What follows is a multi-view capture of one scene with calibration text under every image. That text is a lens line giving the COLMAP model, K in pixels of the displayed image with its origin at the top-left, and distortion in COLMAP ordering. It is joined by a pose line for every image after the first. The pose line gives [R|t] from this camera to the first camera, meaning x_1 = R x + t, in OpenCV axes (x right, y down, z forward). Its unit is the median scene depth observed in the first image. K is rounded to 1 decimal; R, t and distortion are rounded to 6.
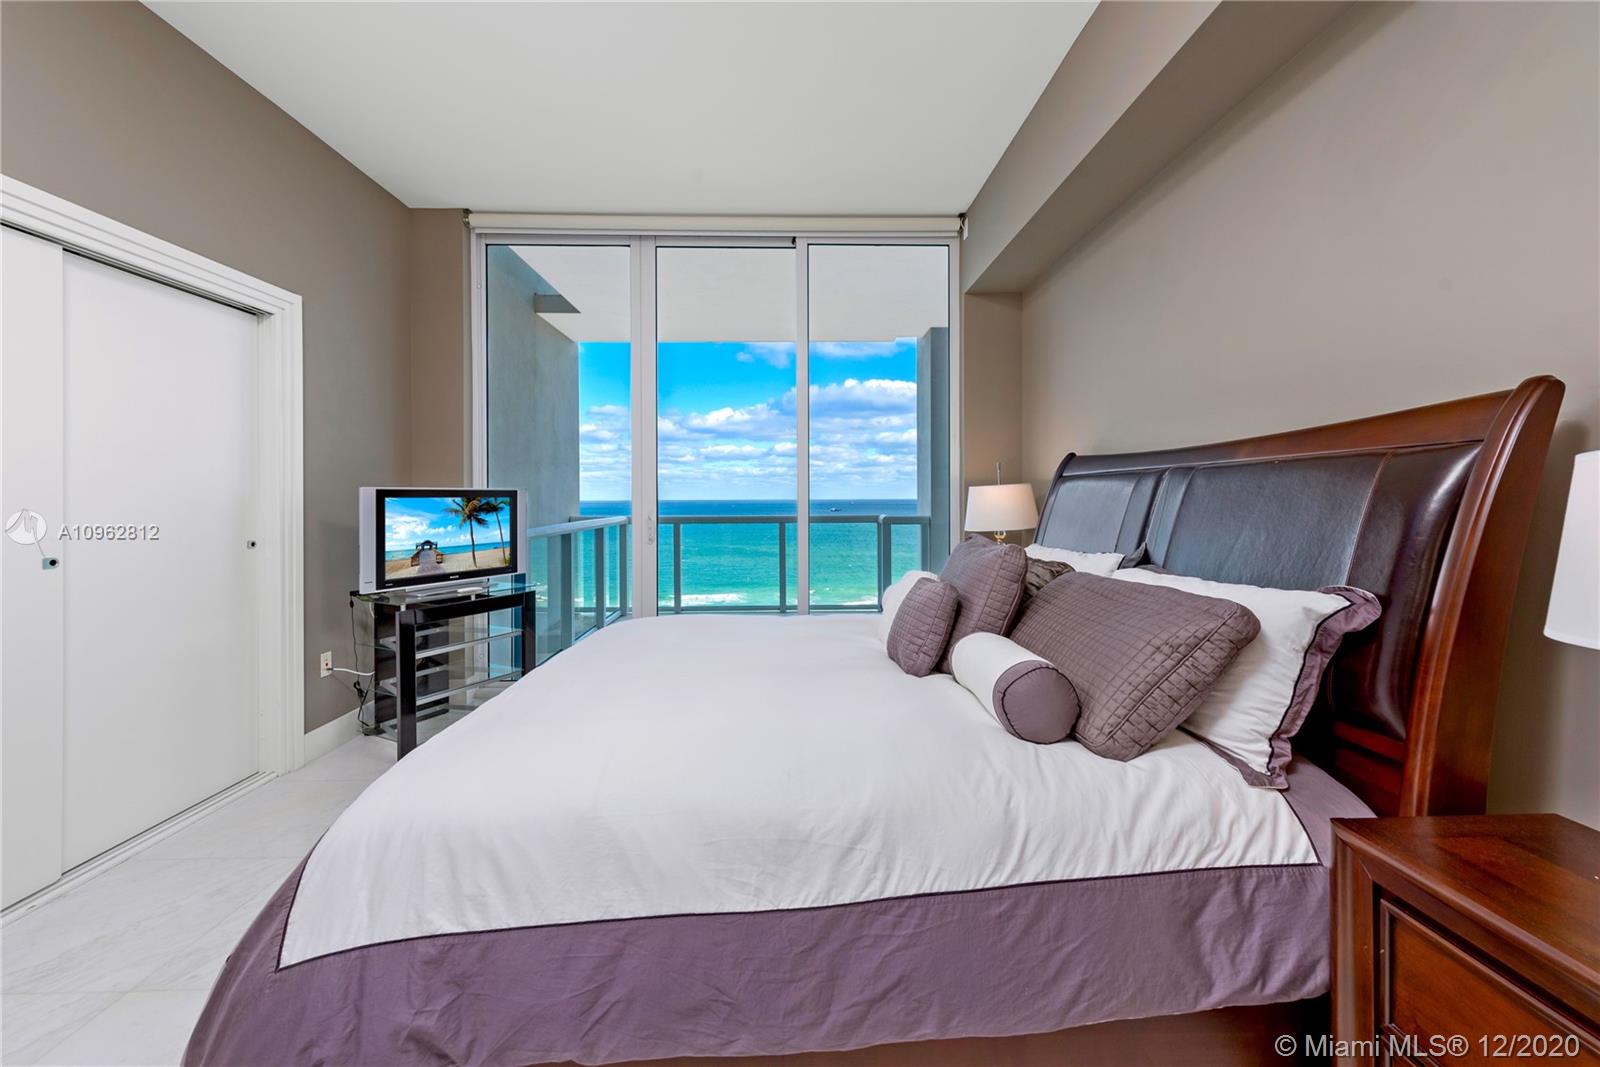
lens RADIAL K [[640.3, 0, 801.3], [0, 640.3, 505.5], [0, 0, 1]] dist [0.001346, 0.000036]
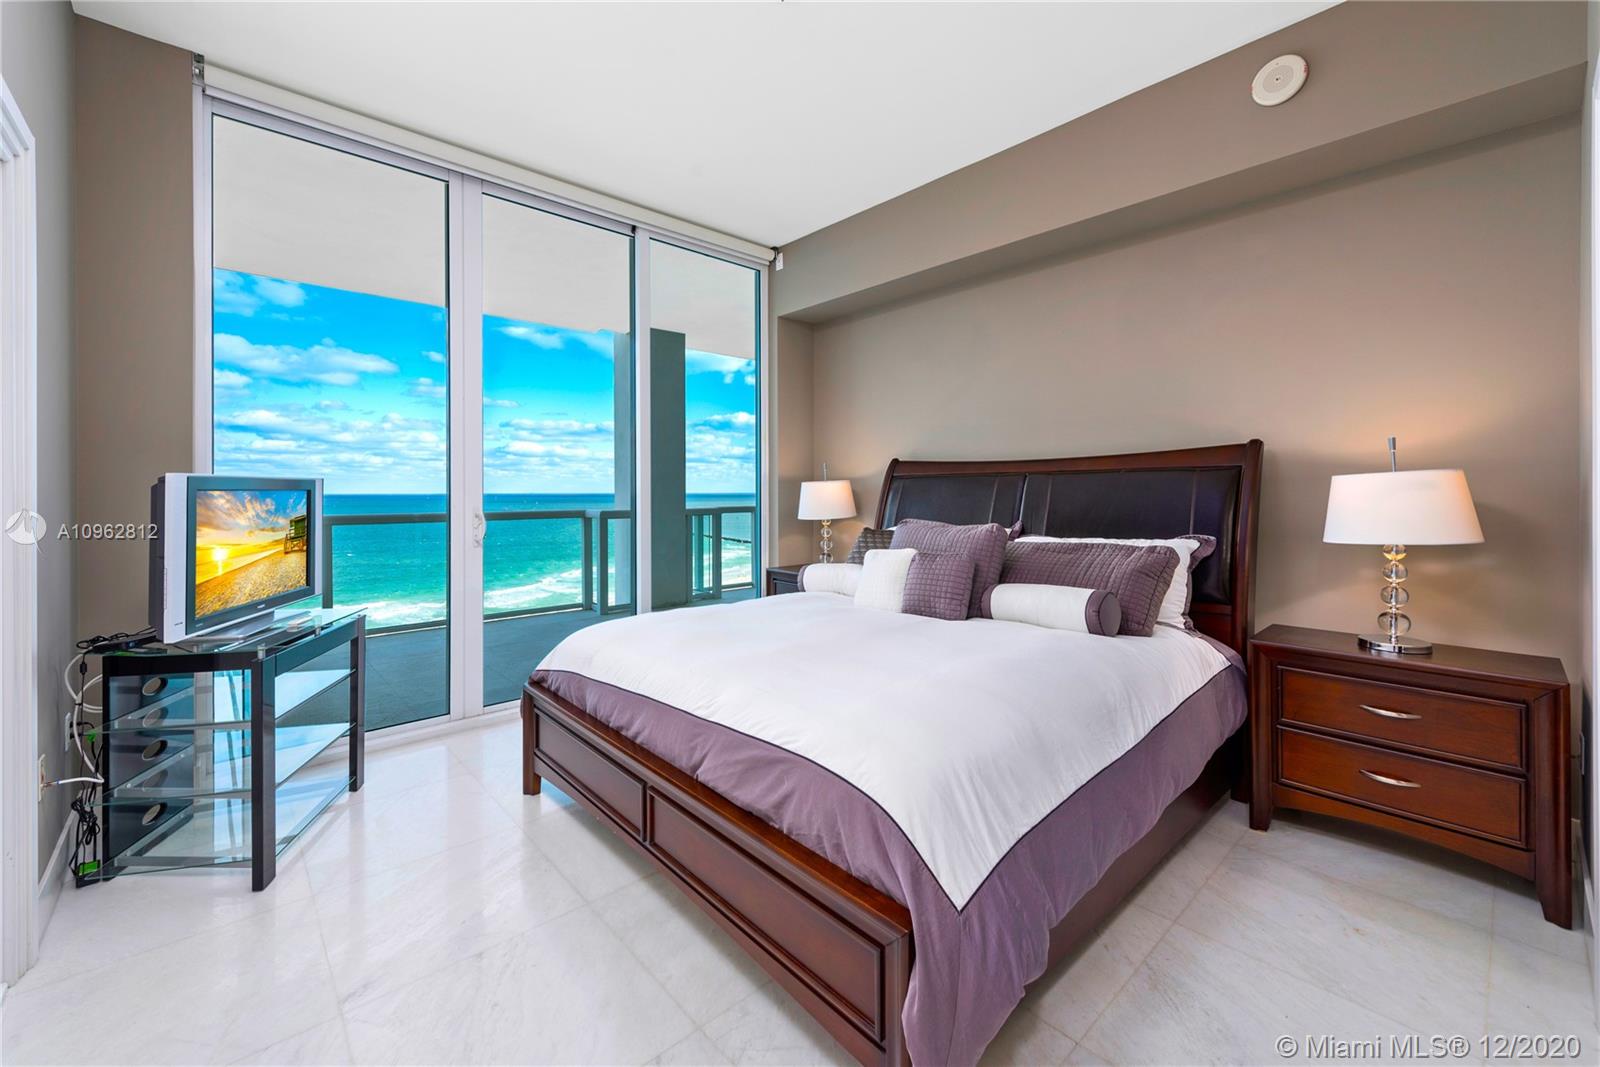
lens RADIAL K [[644.3, 0, 800.3], [0, 644.3, 492.8], [0, 0, 1]] dist [-0.000222, -0.000282]
pose [[0.756477, 0.002904, 0.654014, -0.564209], [0.005233, 0.999931, -0.010493, 0.002543], [-0.653999, 0.011360, 0.756410, 0.108308]]
